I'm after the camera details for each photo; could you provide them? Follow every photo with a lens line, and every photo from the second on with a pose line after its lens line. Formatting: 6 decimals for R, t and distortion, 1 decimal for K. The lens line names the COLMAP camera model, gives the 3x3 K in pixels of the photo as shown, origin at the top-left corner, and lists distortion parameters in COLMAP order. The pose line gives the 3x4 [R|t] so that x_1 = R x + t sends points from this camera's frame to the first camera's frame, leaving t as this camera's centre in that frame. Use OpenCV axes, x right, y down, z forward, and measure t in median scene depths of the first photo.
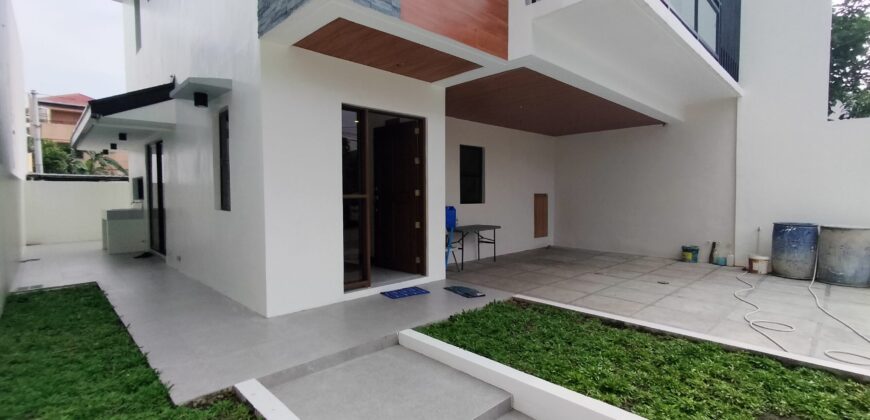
lens RADIAL K [[400.1, 0, 438.5], [0, 400.1, 209.8], [0, 0, 1]] dist [-0.001458, 0.000435]
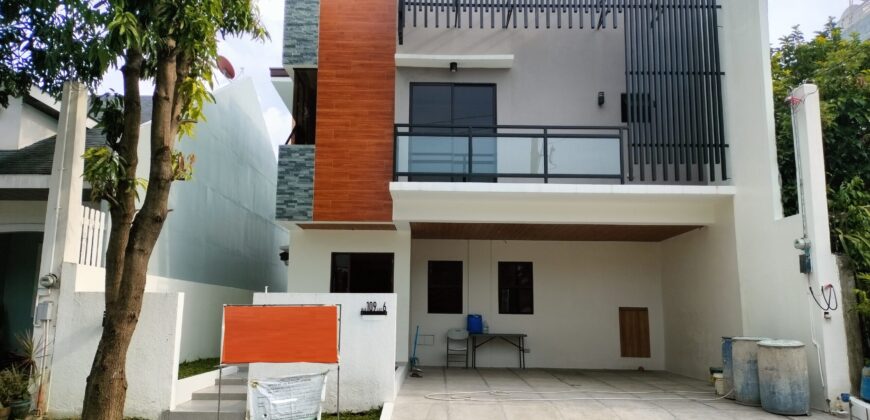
lens RADIAL K [[652.3, 0, 414.7], [0, 652.3, 217.5], [0, 0, 1]] dist [0.068854, -0.097865]
pose [[0.702943, -0.095033, -0.704868, 1.224317], [-0.045305, 0.983038, -0.177718, 0.056673], [0.709801, 0.156860, 0.686715, -0.477184]]
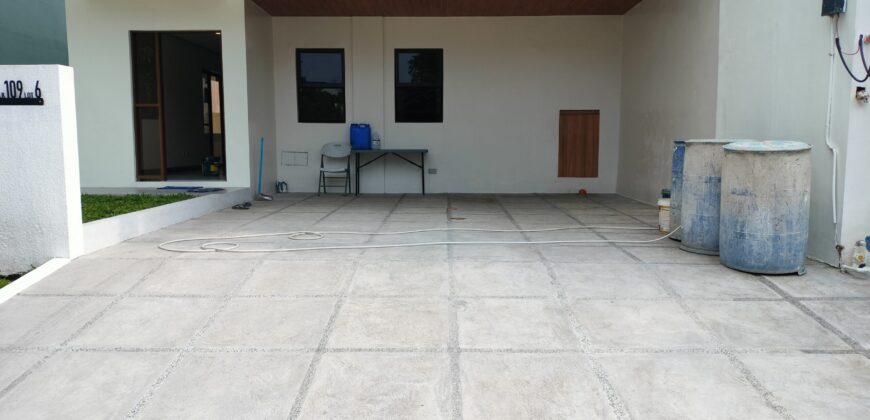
lens RADIAL K [[652.3, 0, 414.7], [0, 652.3, 217.5], [0, 0, 1]] dist [0.068854, -0.097865]
pose [[0.695837, 0.086115, -0.713019, 1.070194], [-0.034281, 0.995636, 0.086793, 0.062538], [0.717381, -0.035951, 0.695752, 0.086769]]
